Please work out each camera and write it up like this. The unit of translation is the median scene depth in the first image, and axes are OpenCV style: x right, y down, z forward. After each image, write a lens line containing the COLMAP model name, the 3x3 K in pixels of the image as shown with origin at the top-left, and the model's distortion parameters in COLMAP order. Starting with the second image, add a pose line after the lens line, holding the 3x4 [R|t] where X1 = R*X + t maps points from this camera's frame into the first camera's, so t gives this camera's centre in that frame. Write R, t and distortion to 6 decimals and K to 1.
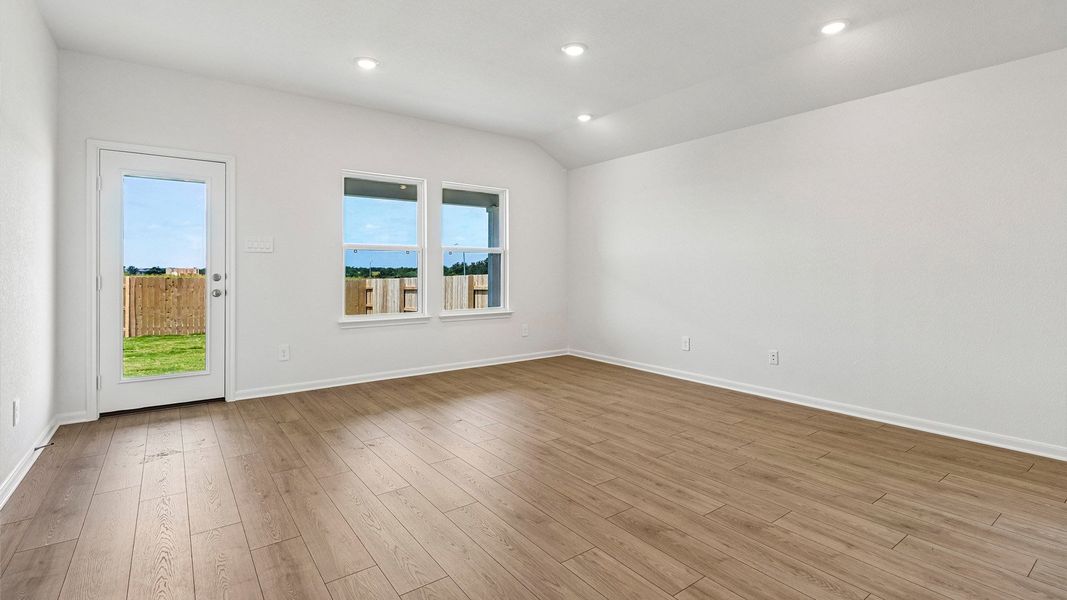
lens RADIAL K [[497.0, 0, 522.2], [0, 497.0, 268.5], [0, 0, 1]] dist [-0.002946, -0.000457]
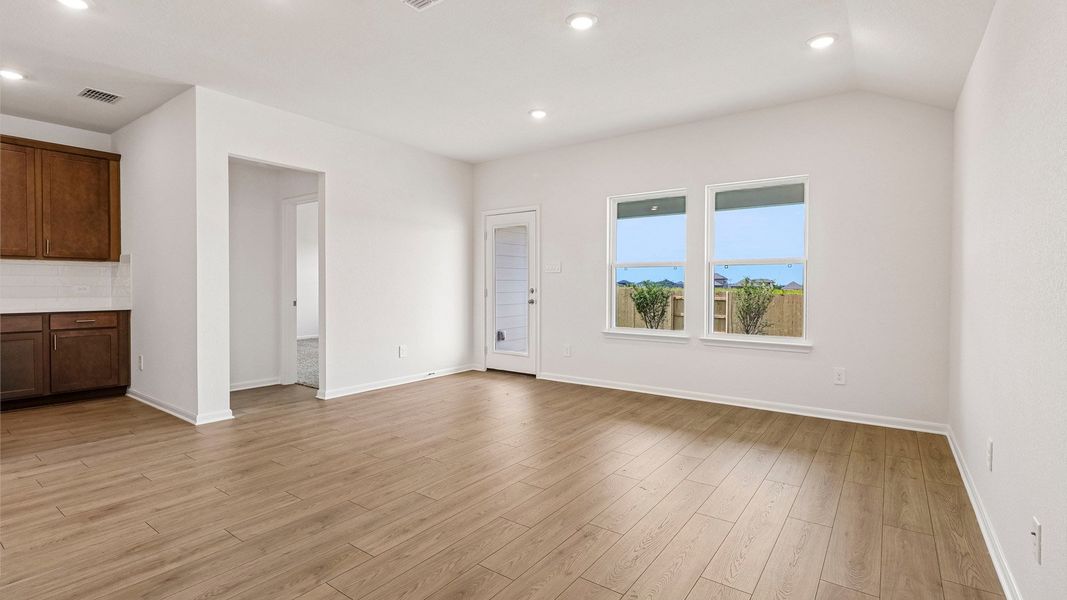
lens RADIAL K [[485.2, 0, 530.0], [0, 485.2, 292.9], [0, 0, 1]] dist [0.000379, 0.000077]
pose [[0.305319, 0.017179, -0.952095, 1.018644], [0.000032, 0.999837, 0.018051, -0.001856], [0.952250, -0.005542, 0.305269, 0.788131]]
